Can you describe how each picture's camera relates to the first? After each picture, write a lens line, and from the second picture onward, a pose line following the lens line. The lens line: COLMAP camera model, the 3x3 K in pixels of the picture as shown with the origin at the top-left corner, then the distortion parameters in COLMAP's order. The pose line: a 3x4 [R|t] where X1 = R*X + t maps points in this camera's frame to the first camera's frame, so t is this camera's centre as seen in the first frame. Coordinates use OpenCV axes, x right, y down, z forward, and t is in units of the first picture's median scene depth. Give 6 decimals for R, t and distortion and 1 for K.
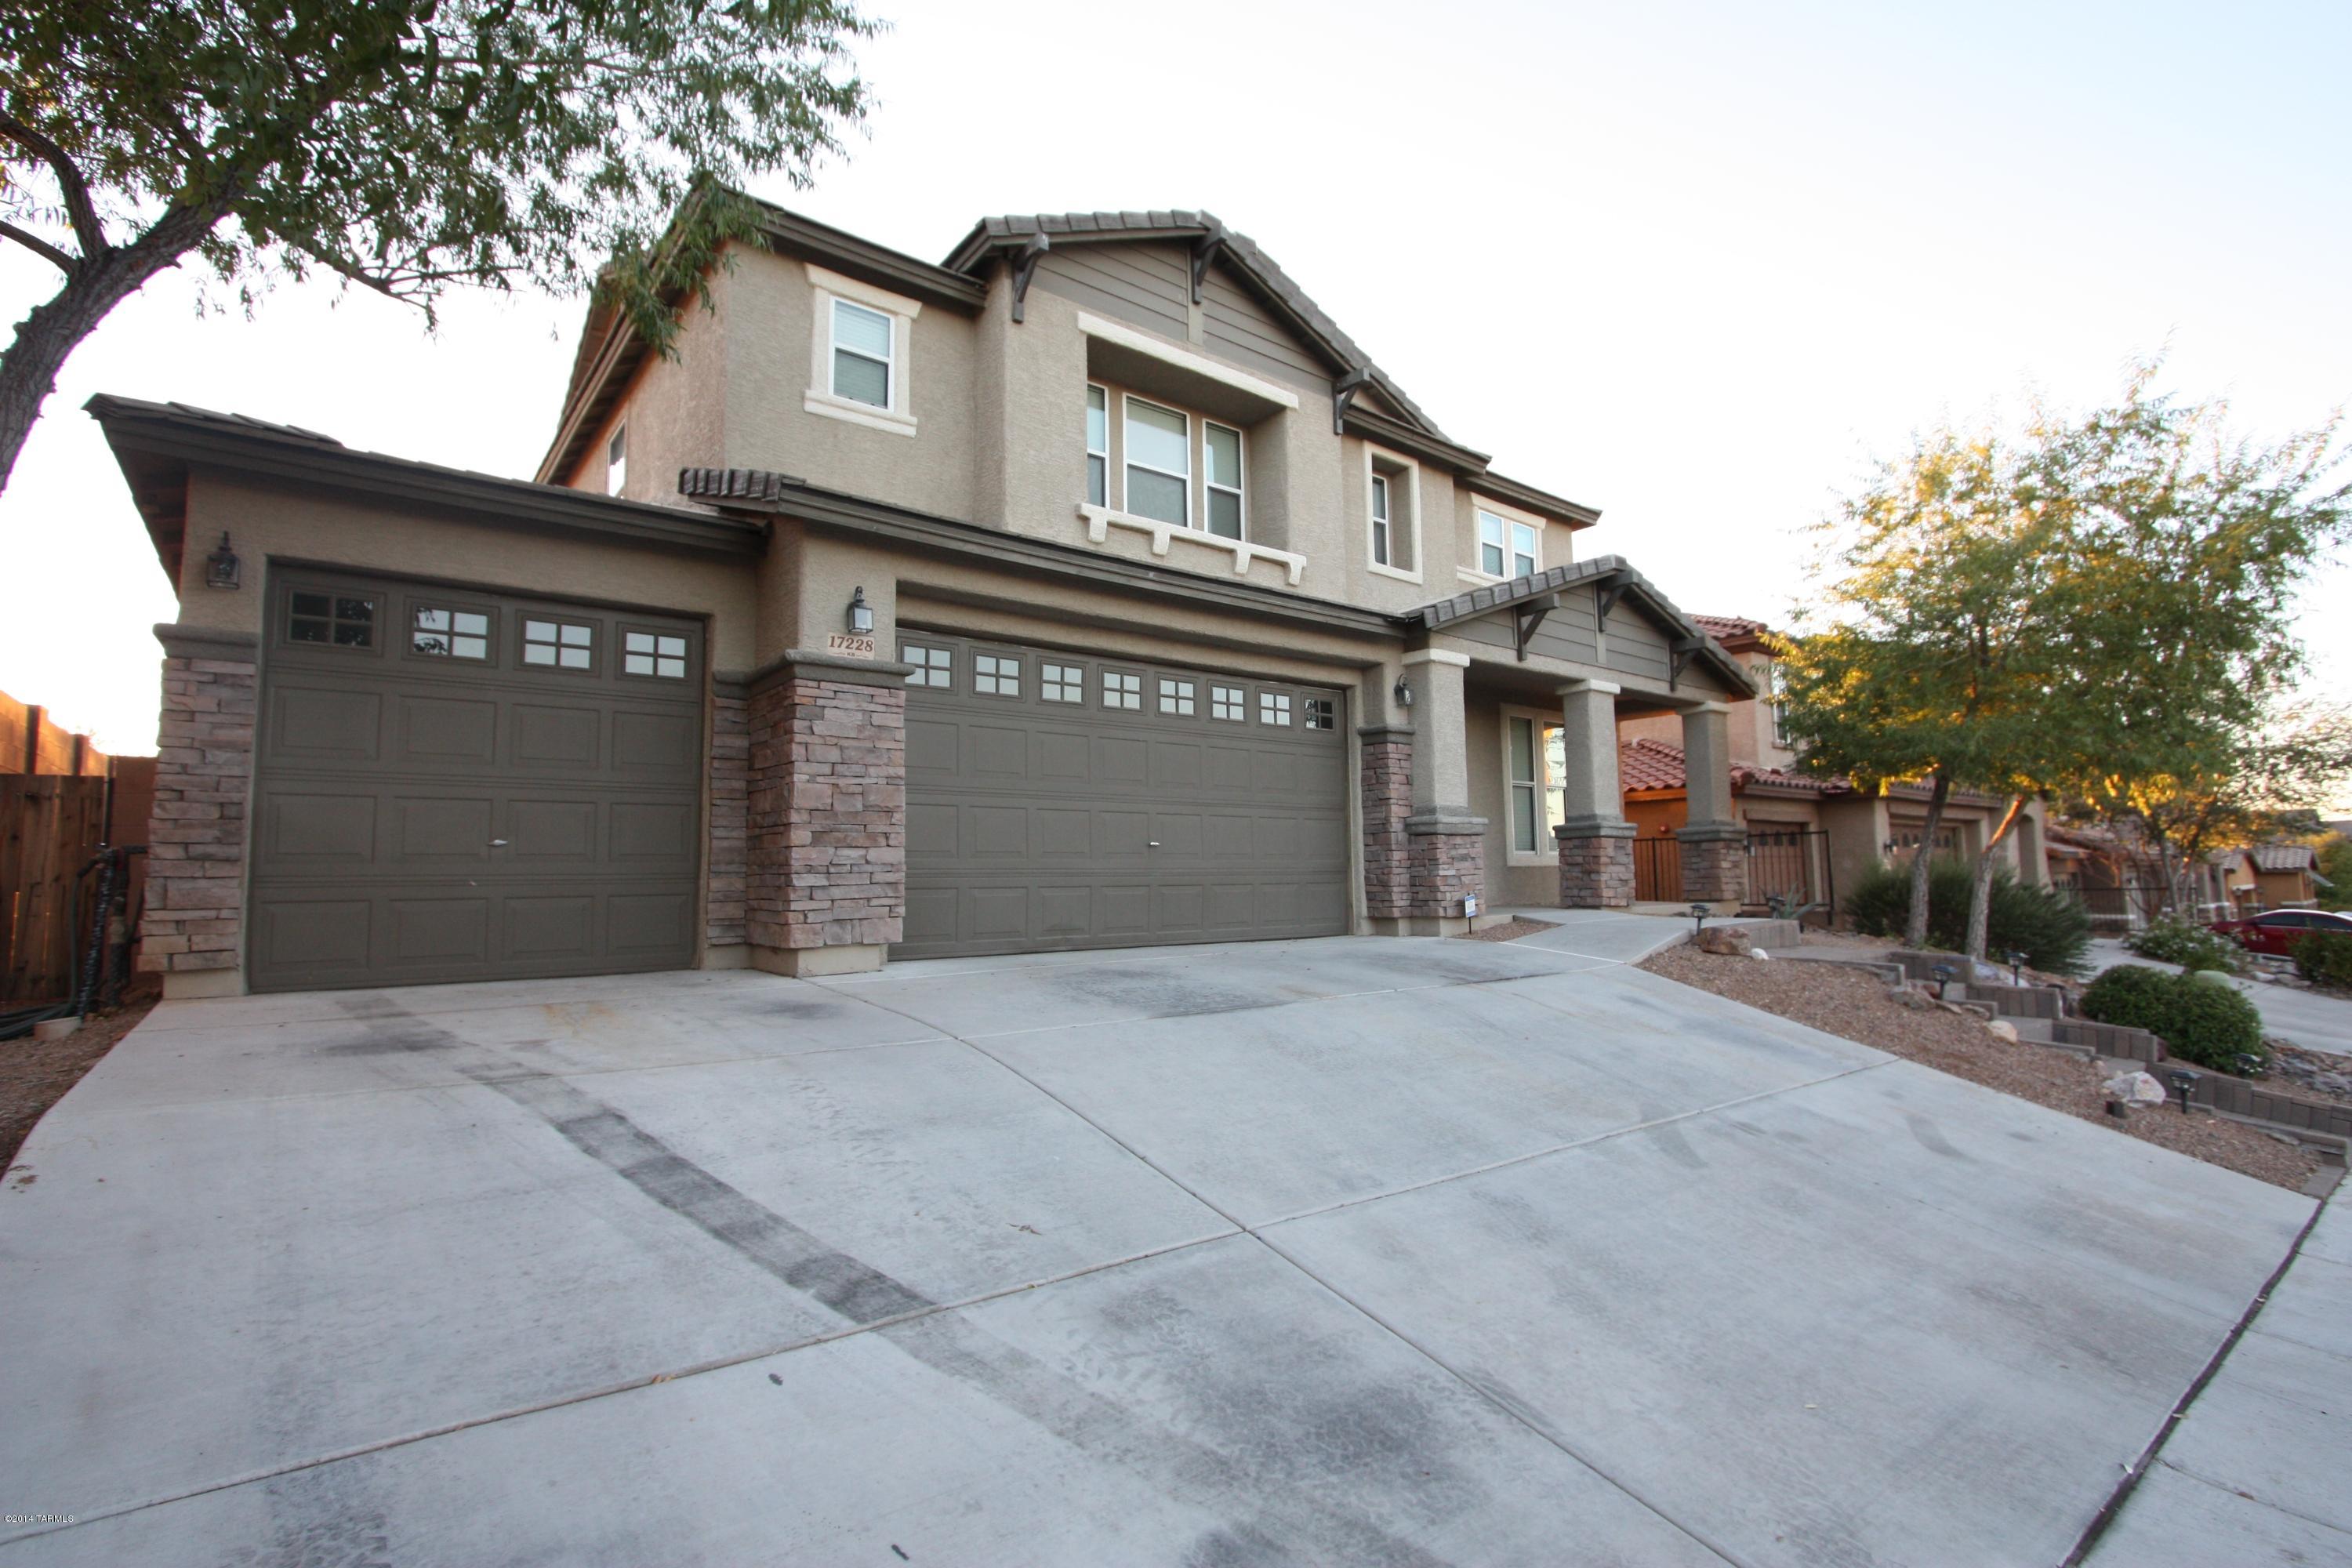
lens RADIAL K [[1085.2, 0, 1148.1], [0, 1085.2, 785.8], [0, 0, 1]] dist [-0.017701, 0.003131]
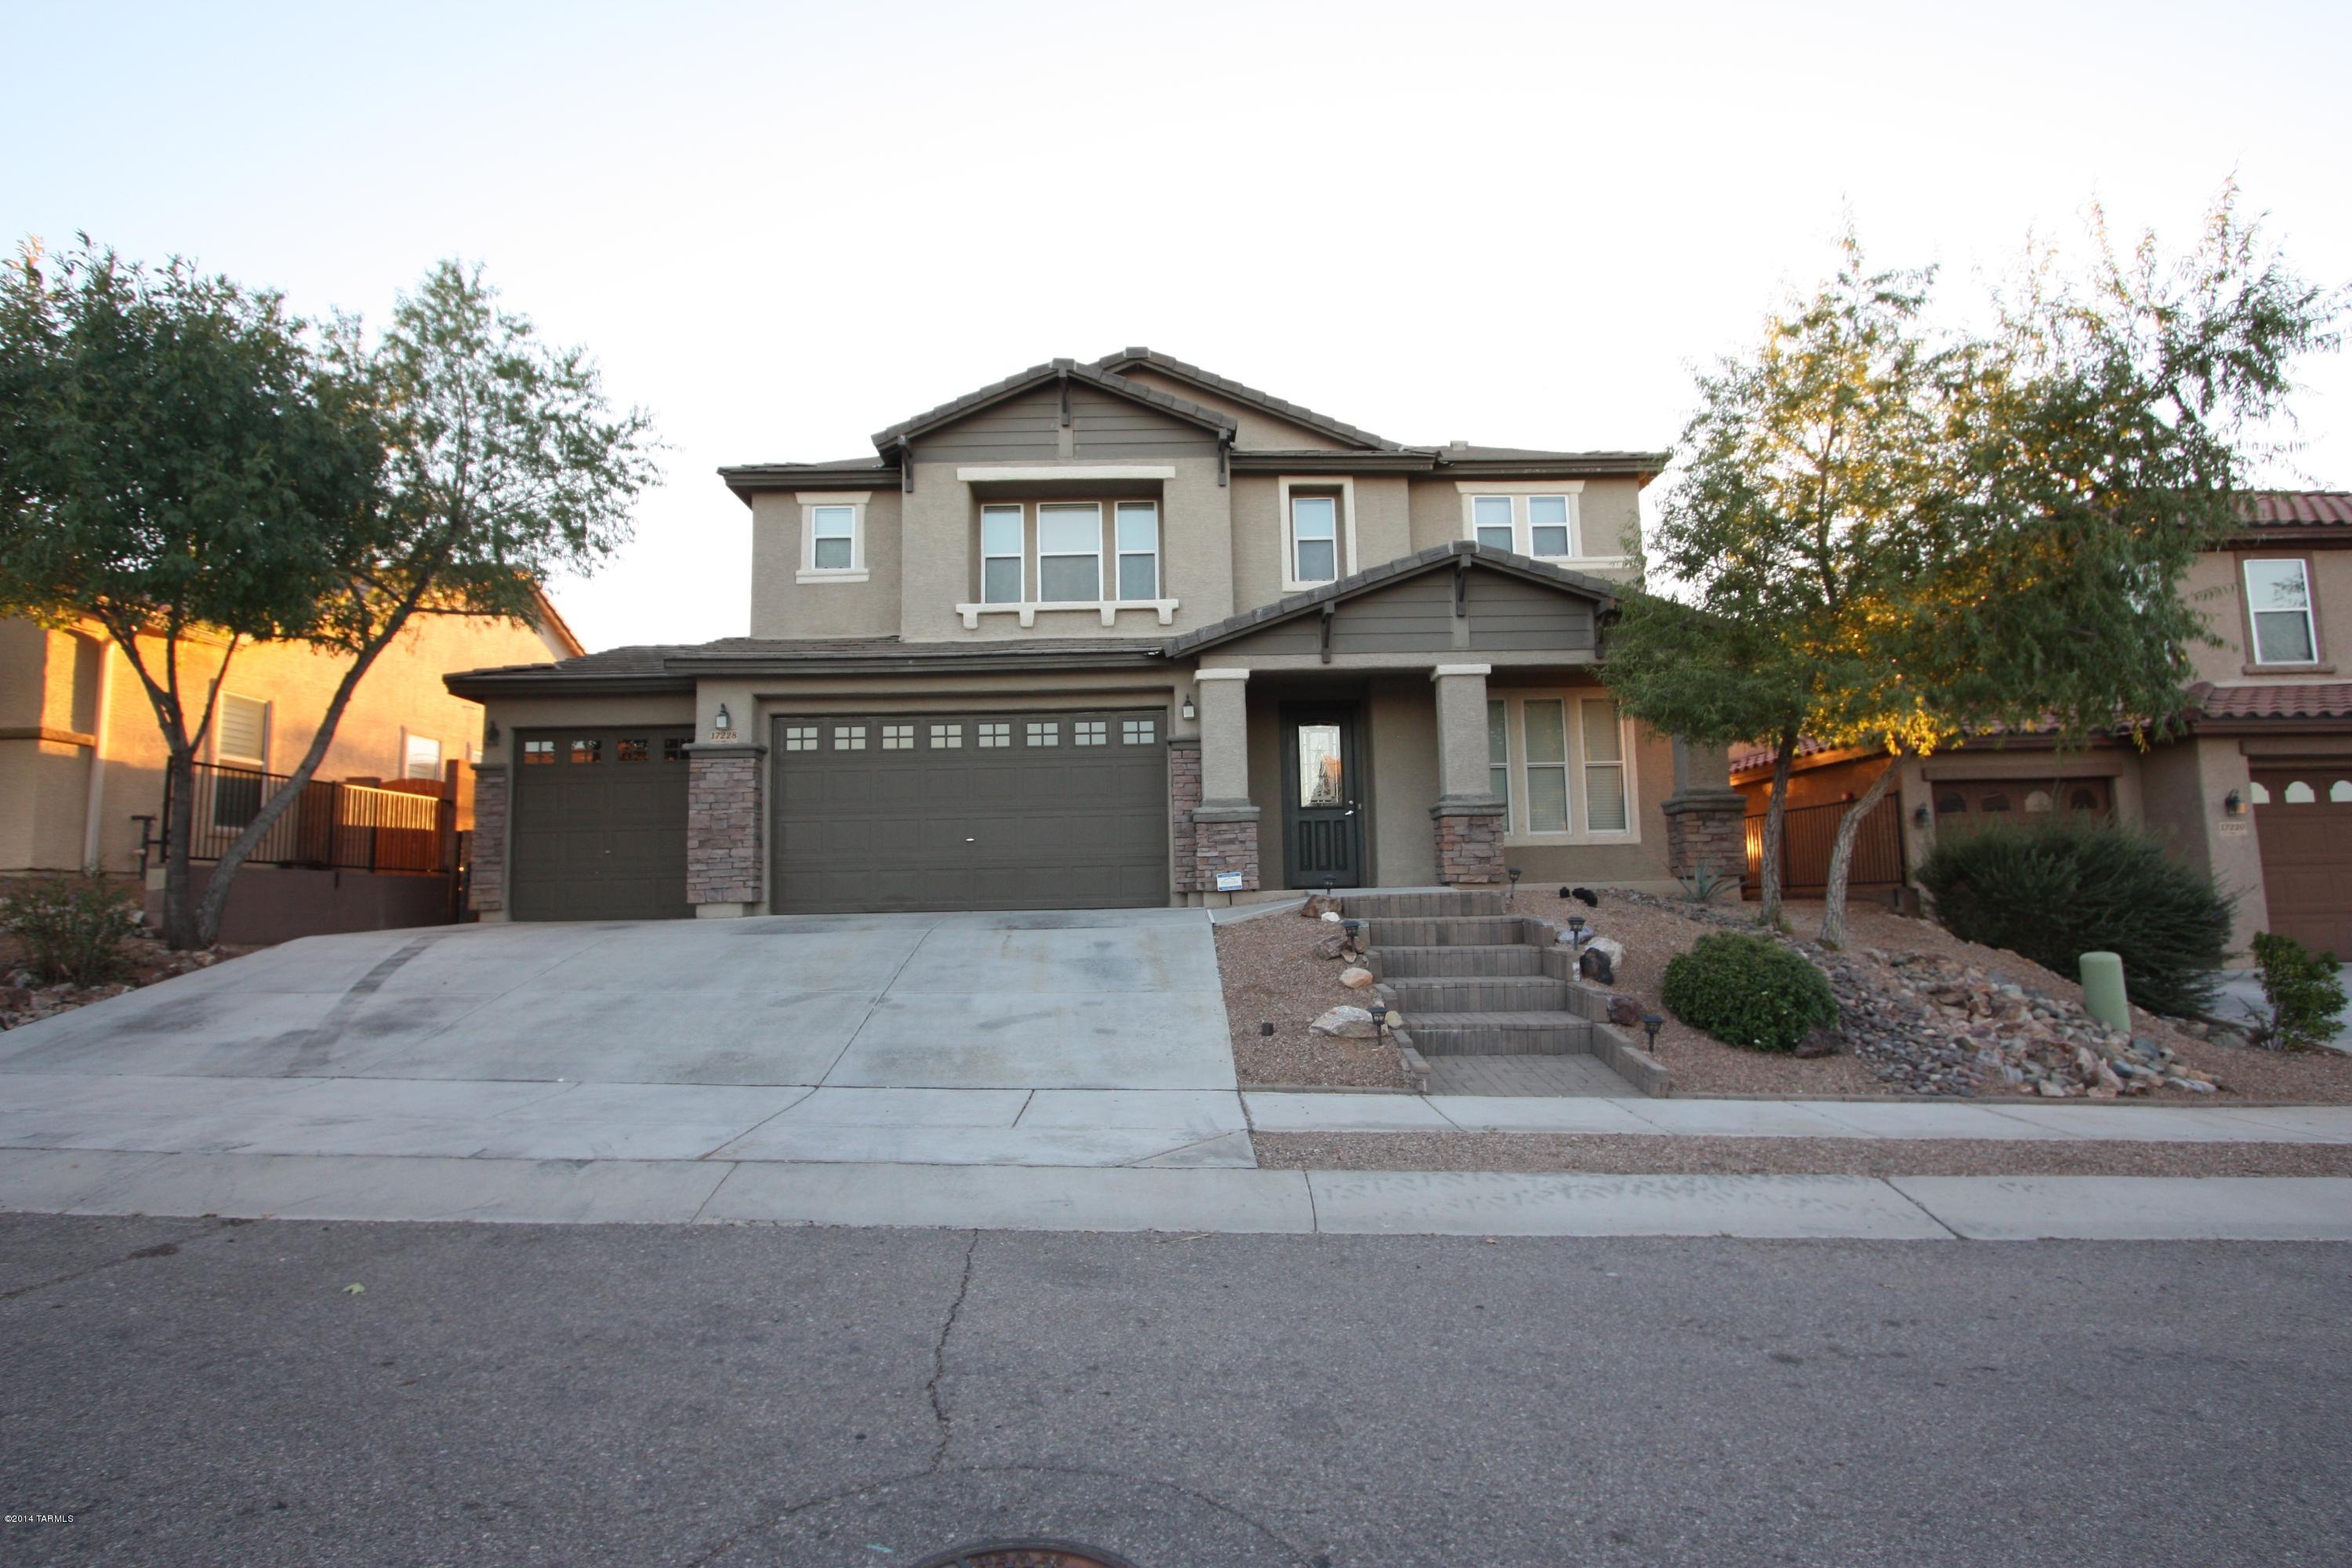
lens RADIAL K [[1150.3, 0, 1157.0], [0, 1150.3, 789.2], [0, 0, 1]] dist [-0.019095, 0.004194]
pose [[0.795114, -0.060625, -0.603422, 1.065395], [0.064731, 0.997791, -0.014951, 0.024098], [0.602995, -0.027172, 0.797282, -0.063085]]
